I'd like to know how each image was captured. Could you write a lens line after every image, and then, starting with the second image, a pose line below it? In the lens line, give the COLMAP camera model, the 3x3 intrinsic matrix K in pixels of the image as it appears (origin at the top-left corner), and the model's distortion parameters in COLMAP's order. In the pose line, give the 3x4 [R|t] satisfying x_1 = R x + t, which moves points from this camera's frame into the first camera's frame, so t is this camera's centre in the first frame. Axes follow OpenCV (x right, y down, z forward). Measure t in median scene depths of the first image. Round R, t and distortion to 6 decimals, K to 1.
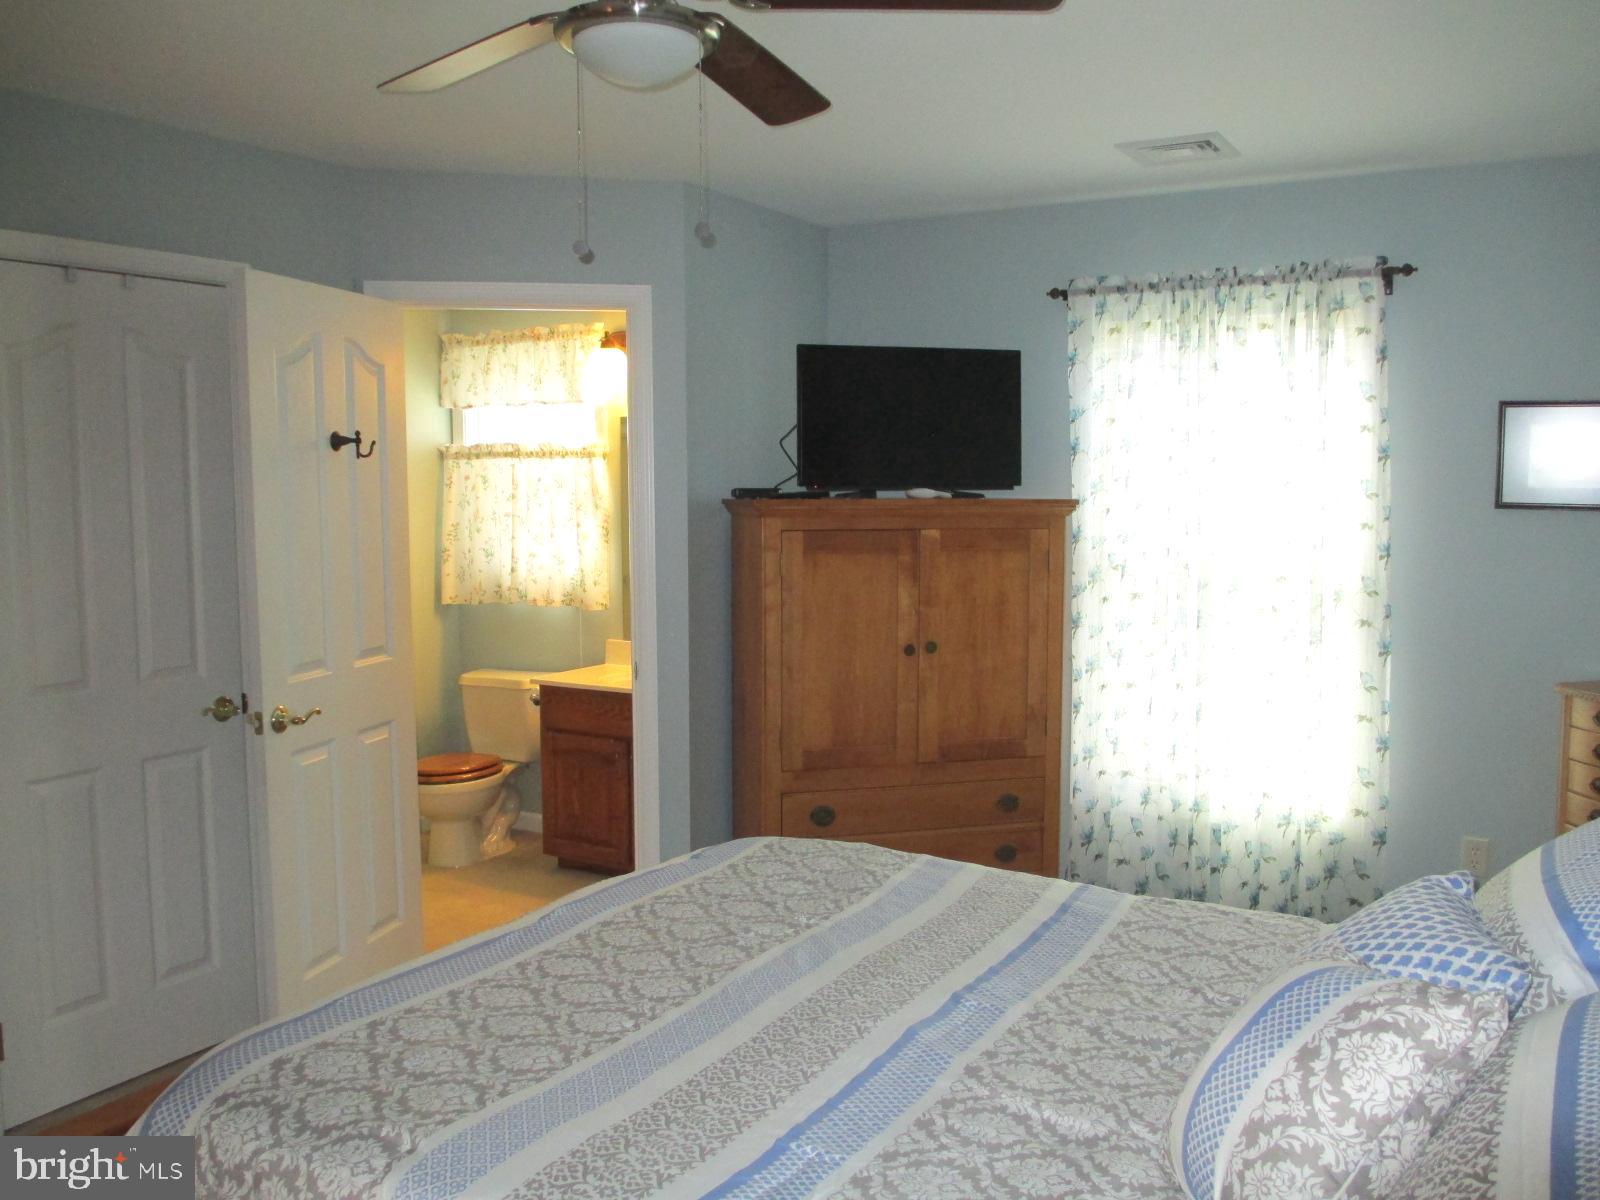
lens RADIAL K [[1332.0, 0, 801.2], [0, 1332.0, 599.1], [0, 0, 1]] dist [-0.071394, 0.029761]
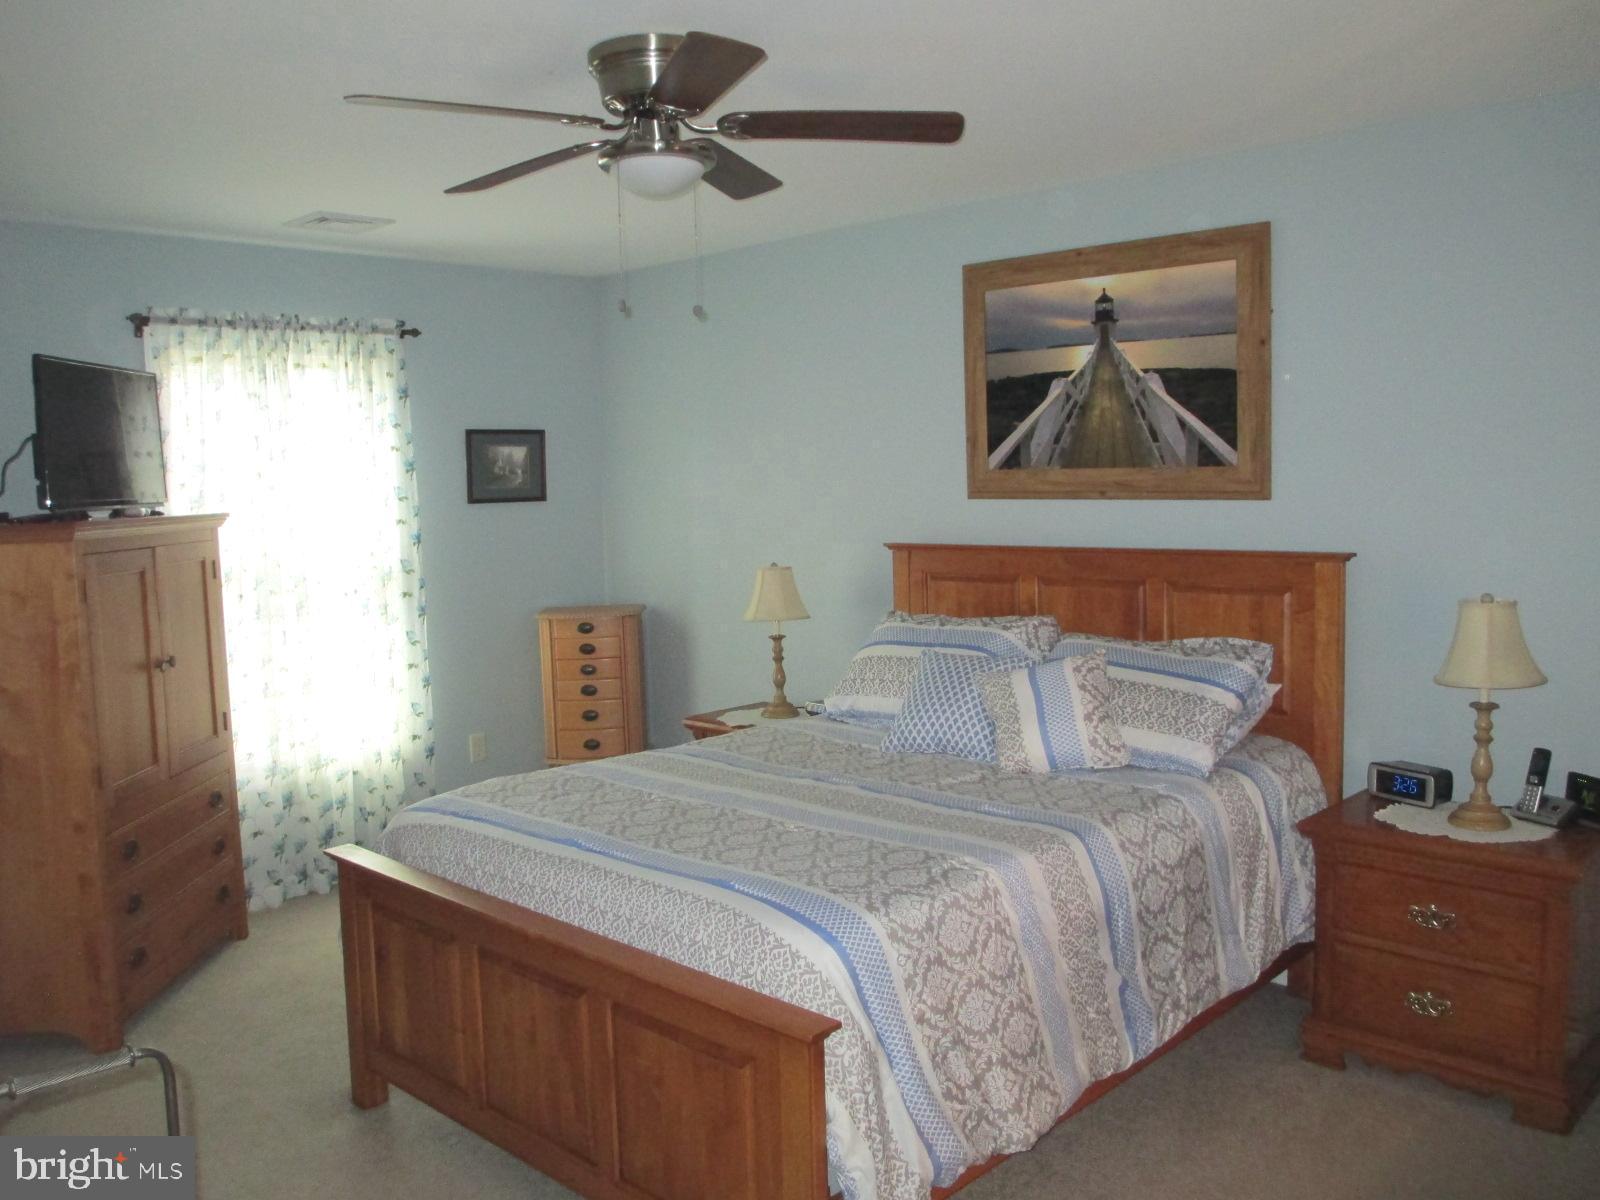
lens RADIAL K [[1332.0, 0, 800.2], [0, 1332.0, 598.6], [0, 0, 1]] dist [-0.071394, 0.029761]
pose [[0.227224, -0.101945, 0.968492, -0.870819], [0.113696, 0.990482, 0.077585, -0.040421], [-0.967183, 0.092484, 0.236652, 0.333520]]
